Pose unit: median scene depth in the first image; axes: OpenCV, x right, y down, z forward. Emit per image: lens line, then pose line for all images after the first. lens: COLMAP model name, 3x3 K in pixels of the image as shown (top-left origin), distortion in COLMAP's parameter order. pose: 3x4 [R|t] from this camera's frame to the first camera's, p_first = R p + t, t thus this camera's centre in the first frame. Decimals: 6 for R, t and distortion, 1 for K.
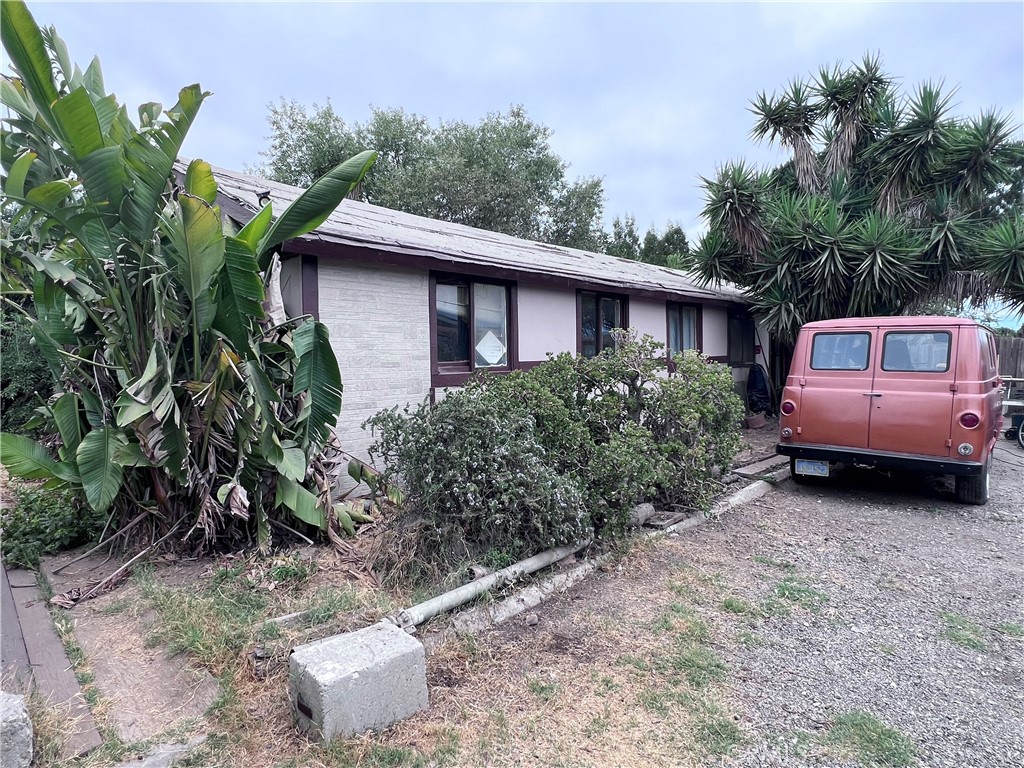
lens RADIAL K [[576.4, 0, 512.0], [0, 576.4, 384.0], [0, 0, 1]] dist [-0.002942, -0.001150]
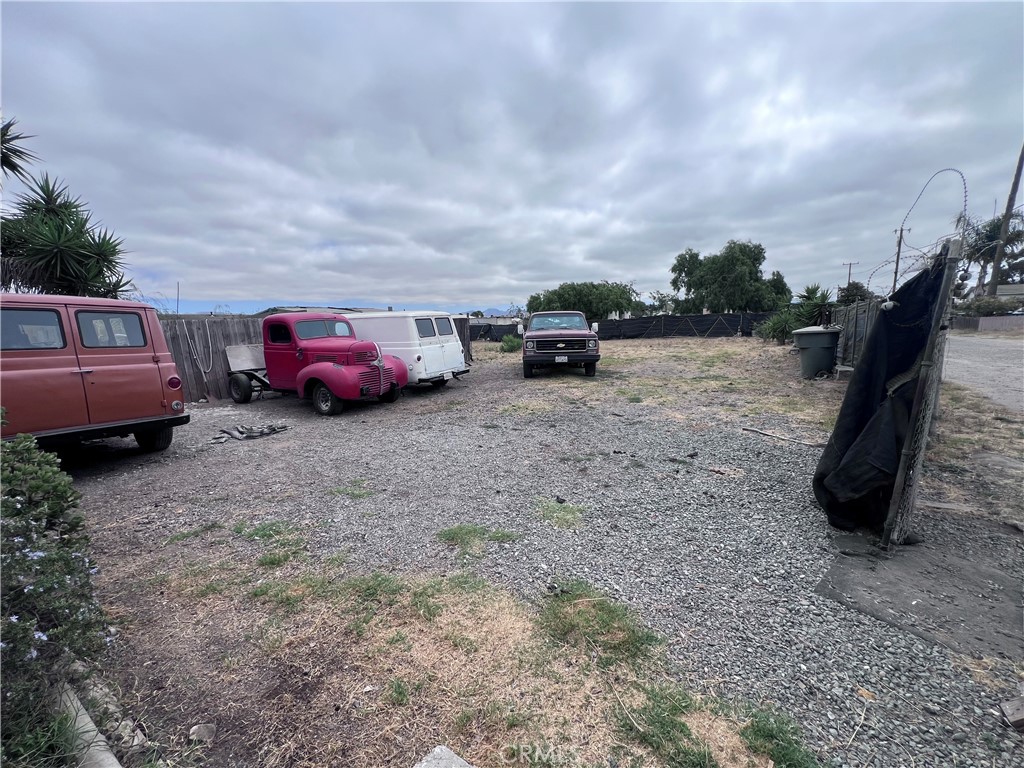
lens RADIAL K [[411.7, 0, 512.0], [0, 411.7, 384.0], [0, 0, 1]] dist [-0.000049, -0.000006]
pose [[-0.188329, -0.117487, 0.975053, -0.340115], [0.066701, 0.988996, 0.132050, -0.008704], [-0.979838, 0.089906, -0.178420, 0.565920]]
